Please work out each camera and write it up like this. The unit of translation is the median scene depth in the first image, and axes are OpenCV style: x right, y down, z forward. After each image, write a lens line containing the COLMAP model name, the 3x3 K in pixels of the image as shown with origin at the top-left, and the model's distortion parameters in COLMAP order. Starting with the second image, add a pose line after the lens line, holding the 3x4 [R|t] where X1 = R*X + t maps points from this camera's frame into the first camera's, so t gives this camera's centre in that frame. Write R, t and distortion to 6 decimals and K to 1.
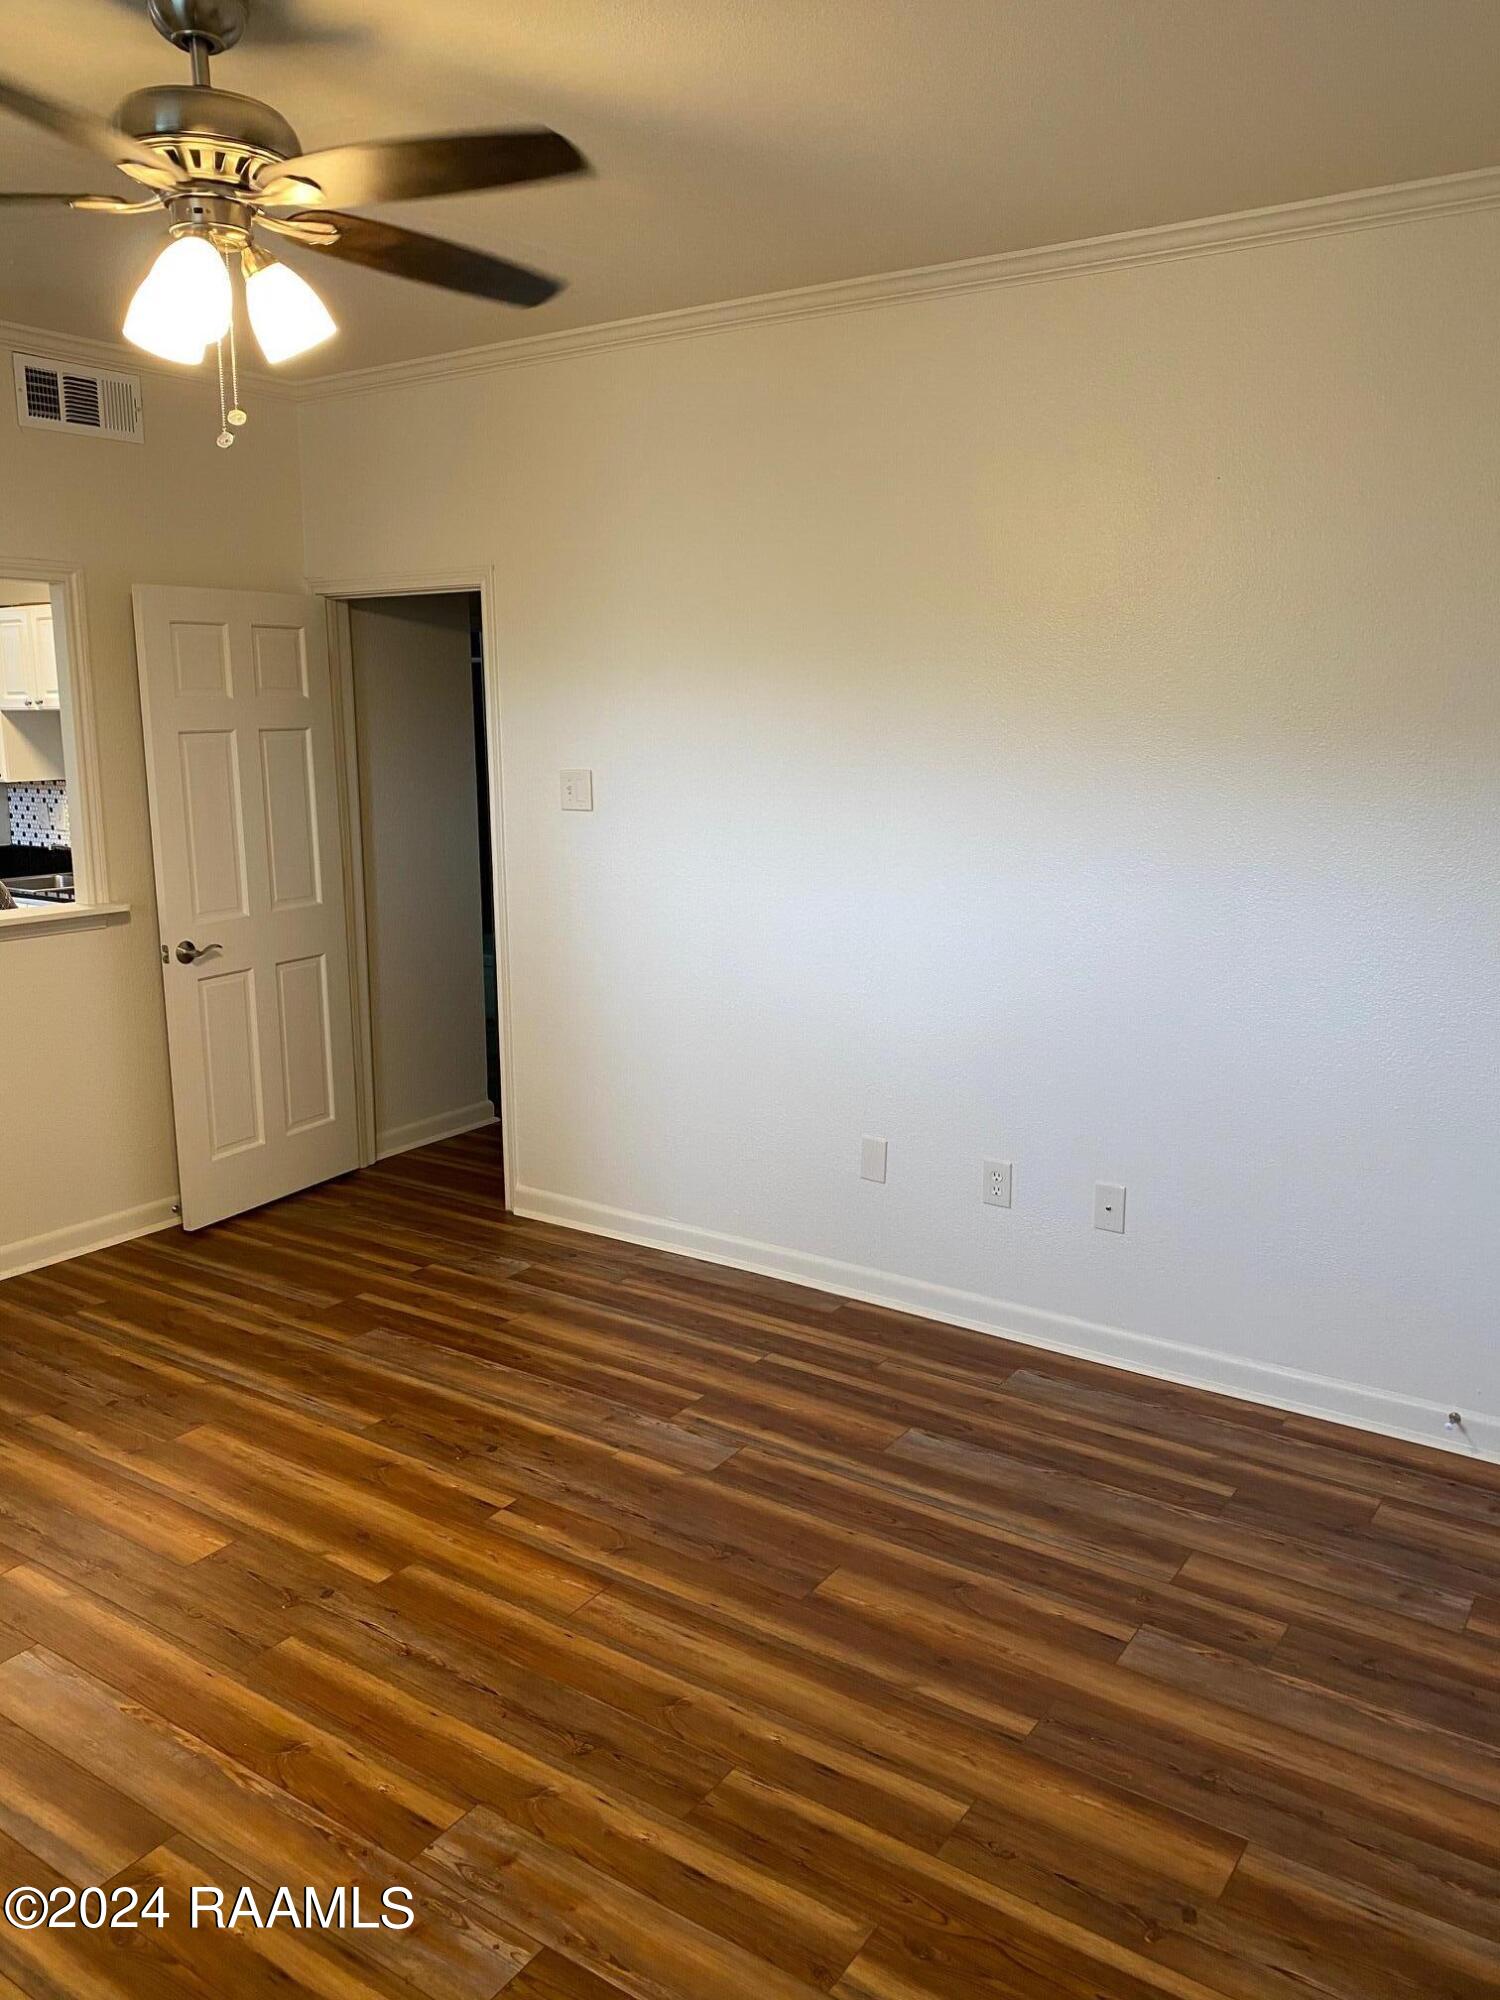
lens RADIAL K [[1521.3, 0, 748.6], [0, 1521.3, 999.9], [0, 0, 1]] dist [-0.007188, -0.000652]
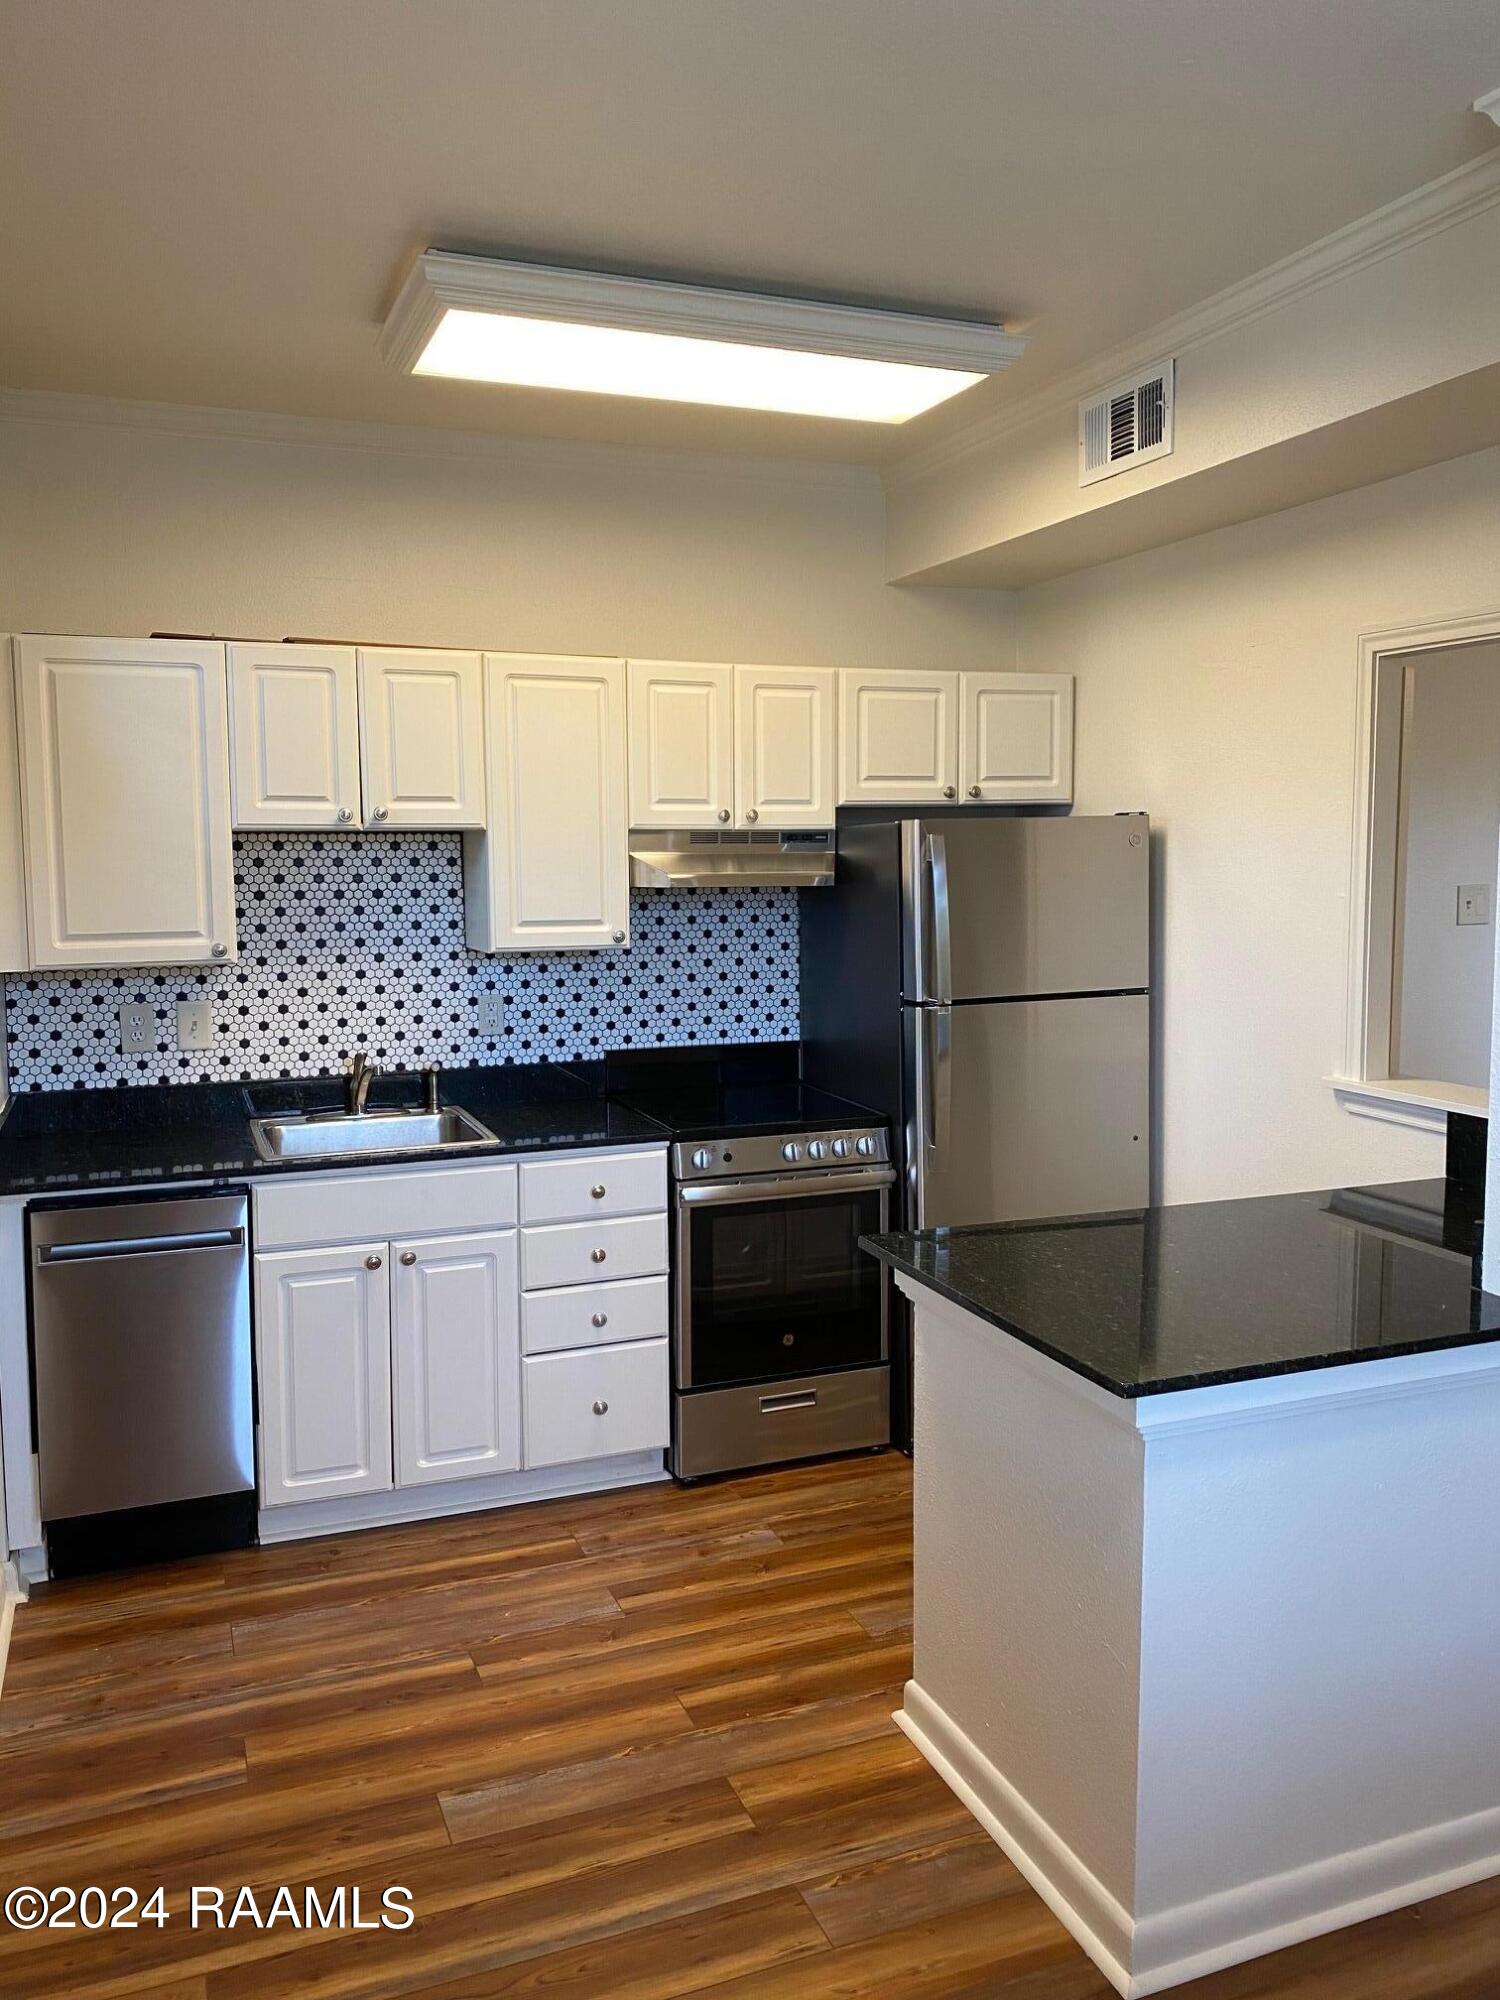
lens RADIAL K [[1521.3, 0, 748.5], [0, 1521.3, 997.9], [0, 0, 1]] dist [-0.007188, -0.000652]
pose [[0.561369, -0.092425, 0.822388, -0.779816], [0.157408, 0.987527, 0.003537, -0.099796], [-0.812458, 0.127465, 0.568915, 0.523872]]
